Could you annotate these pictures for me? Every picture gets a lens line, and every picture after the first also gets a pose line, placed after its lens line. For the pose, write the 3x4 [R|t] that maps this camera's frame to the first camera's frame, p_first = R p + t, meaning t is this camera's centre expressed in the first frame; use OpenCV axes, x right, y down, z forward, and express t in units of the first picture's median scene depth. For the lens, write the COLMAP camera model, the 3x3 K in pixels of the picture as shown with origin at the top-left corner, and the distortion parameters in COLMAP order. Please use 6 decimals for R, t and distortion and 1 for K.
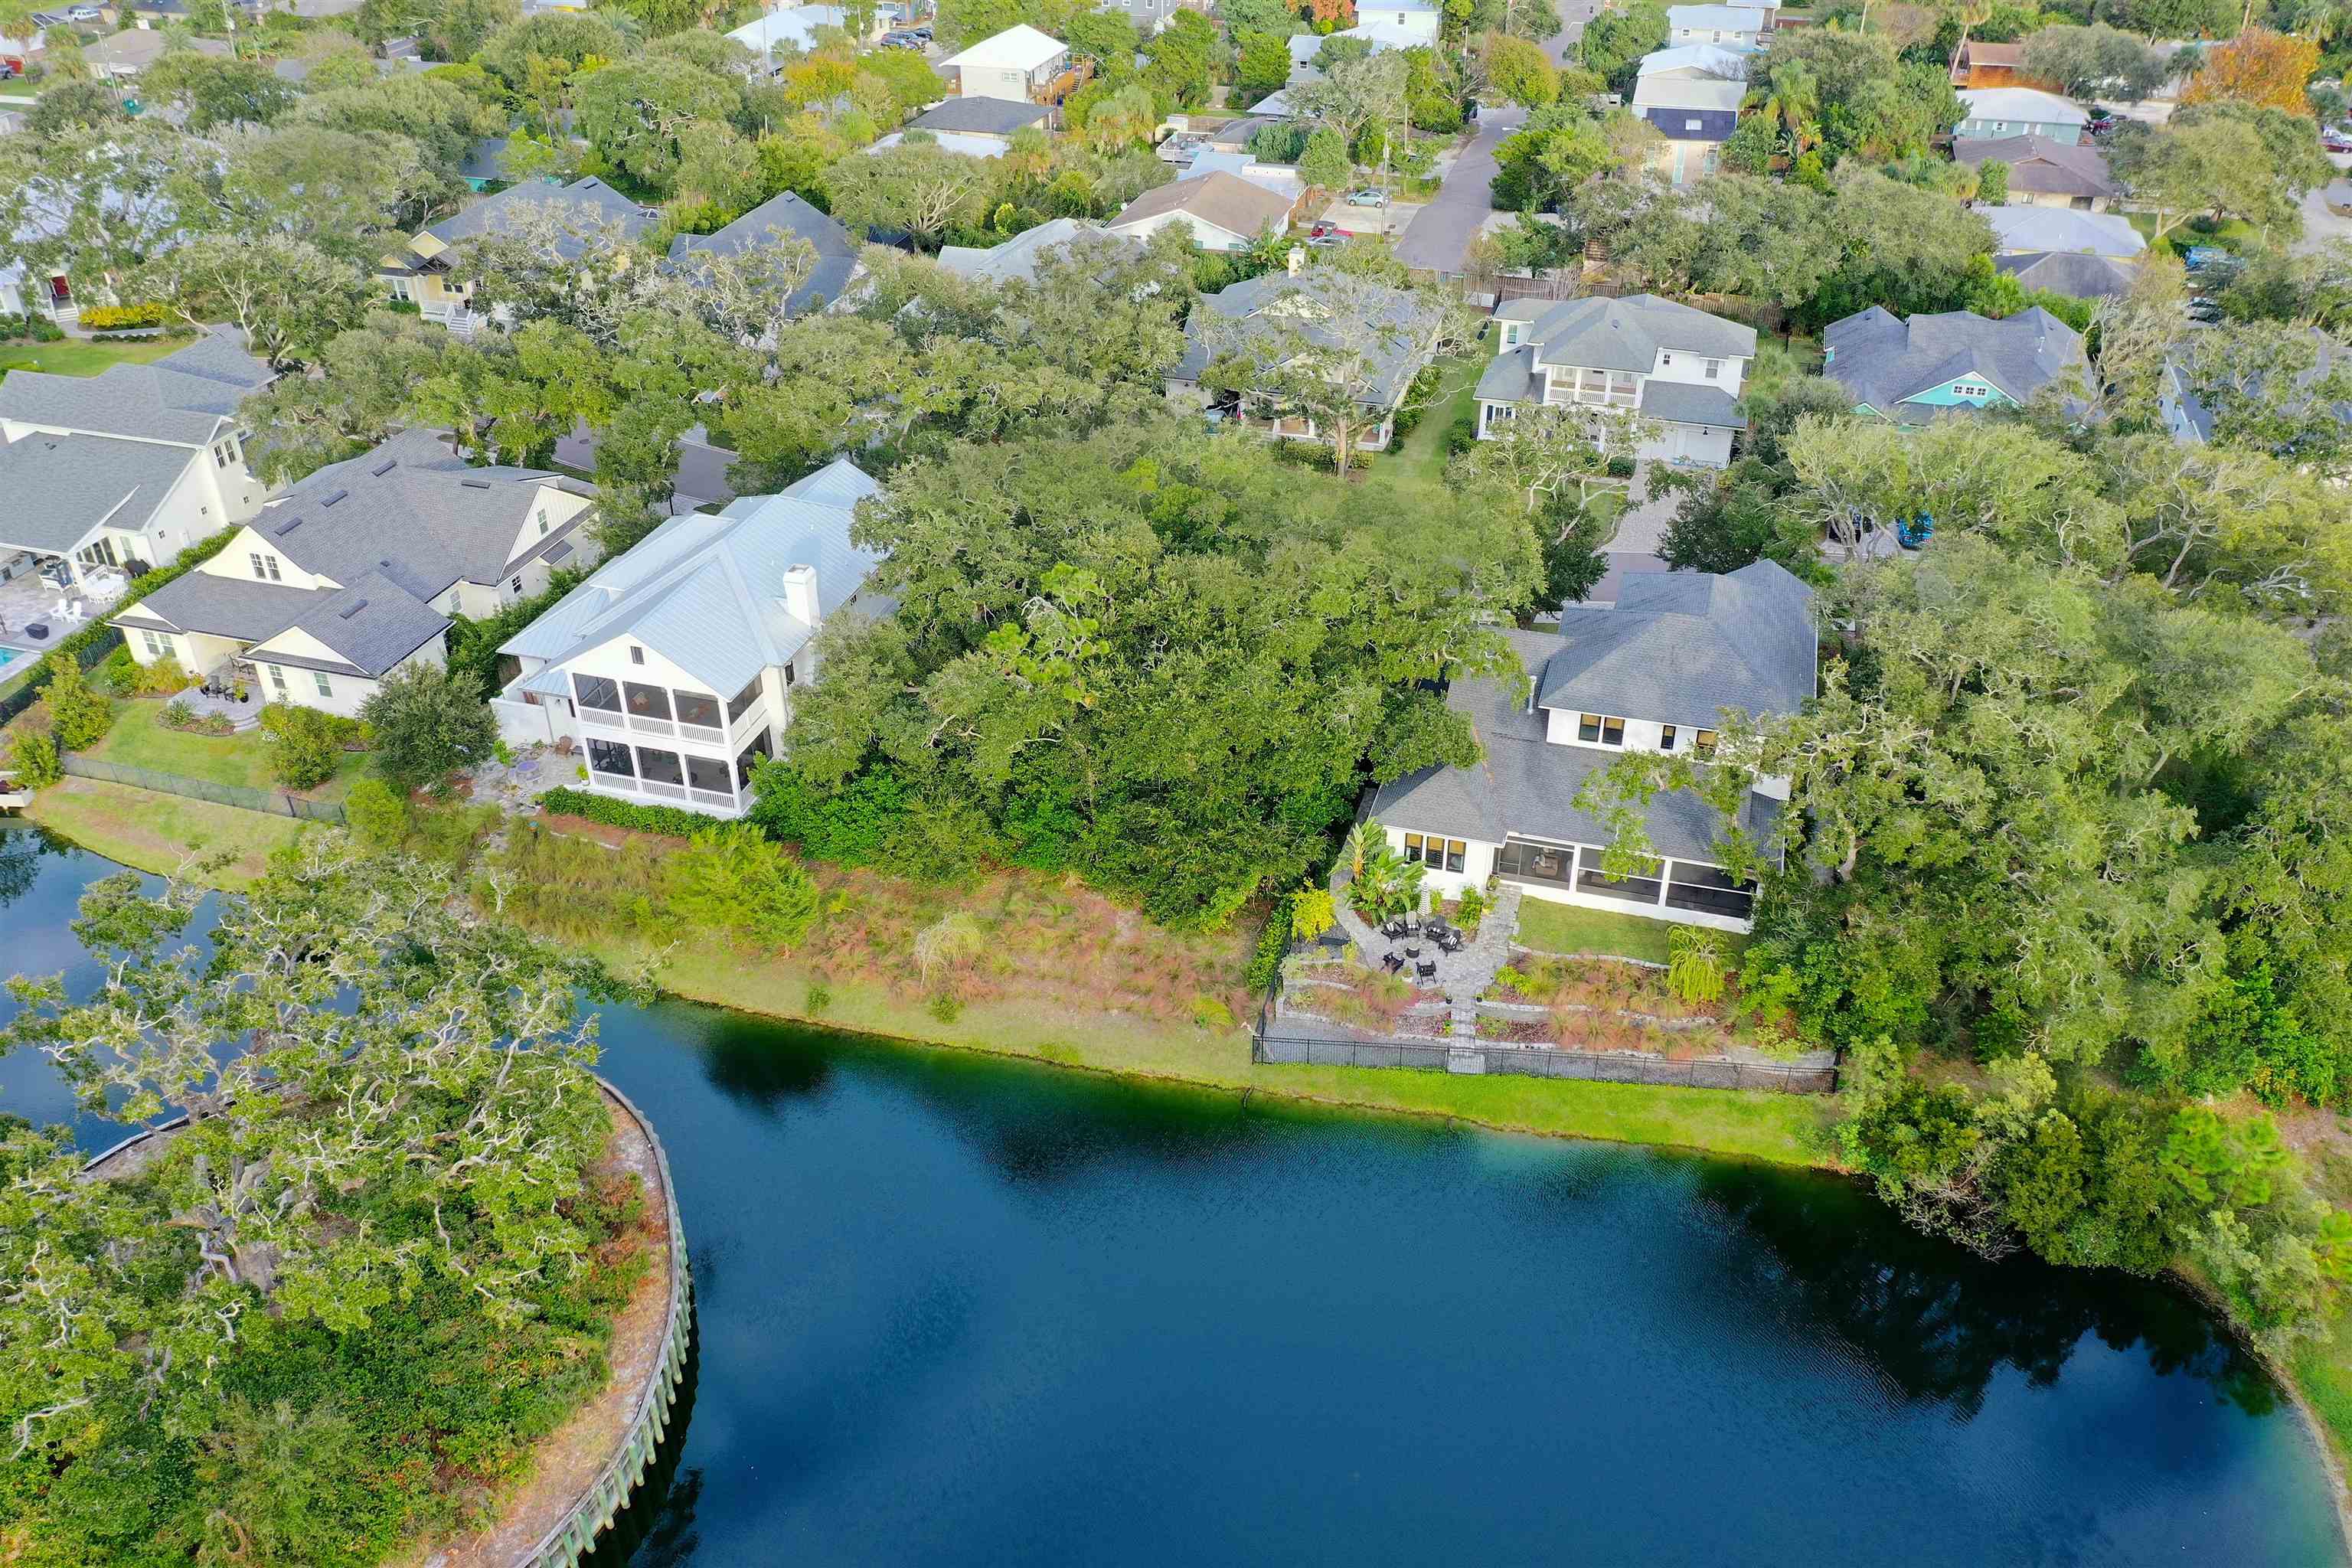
lens RADIAL K [[1847.0, 0, 1171.9], [0, 1847.0, 785.4], [0, 0, 1]] dist [-0.007415, 0.003629]
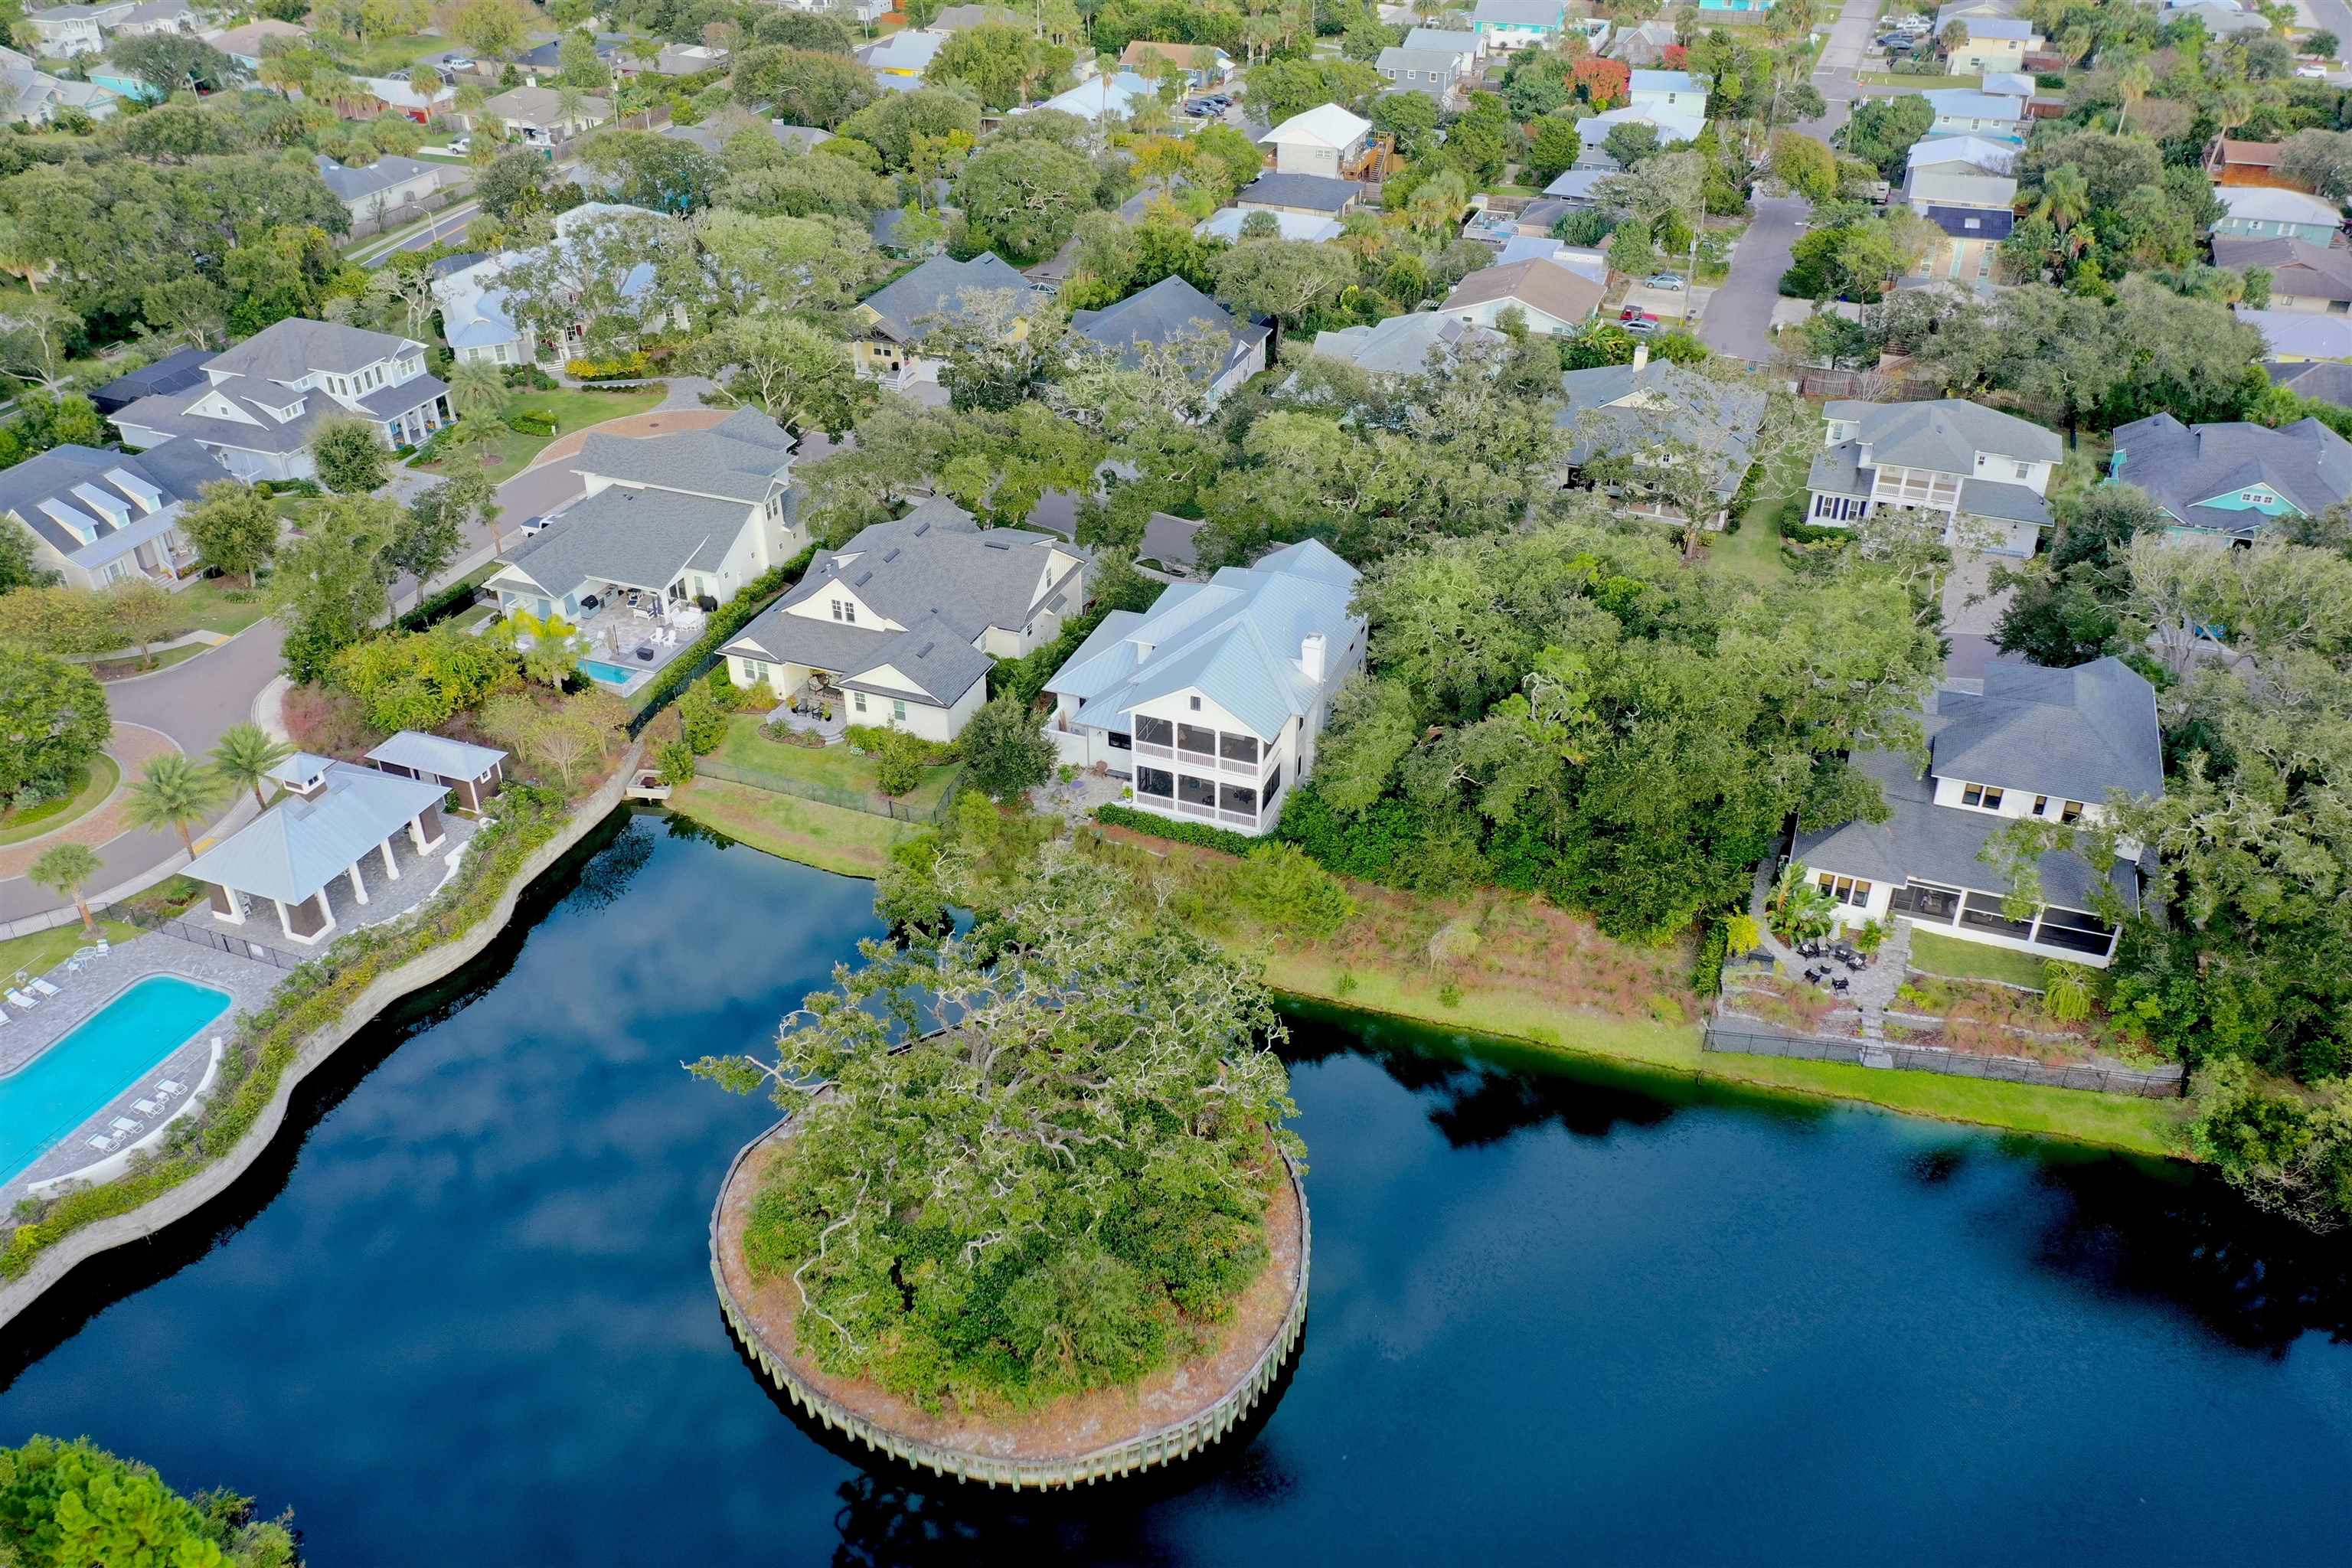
lens RADIAL K [[1847.0, 0, 1171.9], [0, 1847.0, 785.4], [0, 0, 1]] dist [-0.007415, 0.003629]
pose [[0.996986, 0.042420, -0.064956, -0.212910], [-0.042319, 0.999100, 0.002926, -0.016922], [0.065021, -0.000168, 0.997884, -0.246239]]
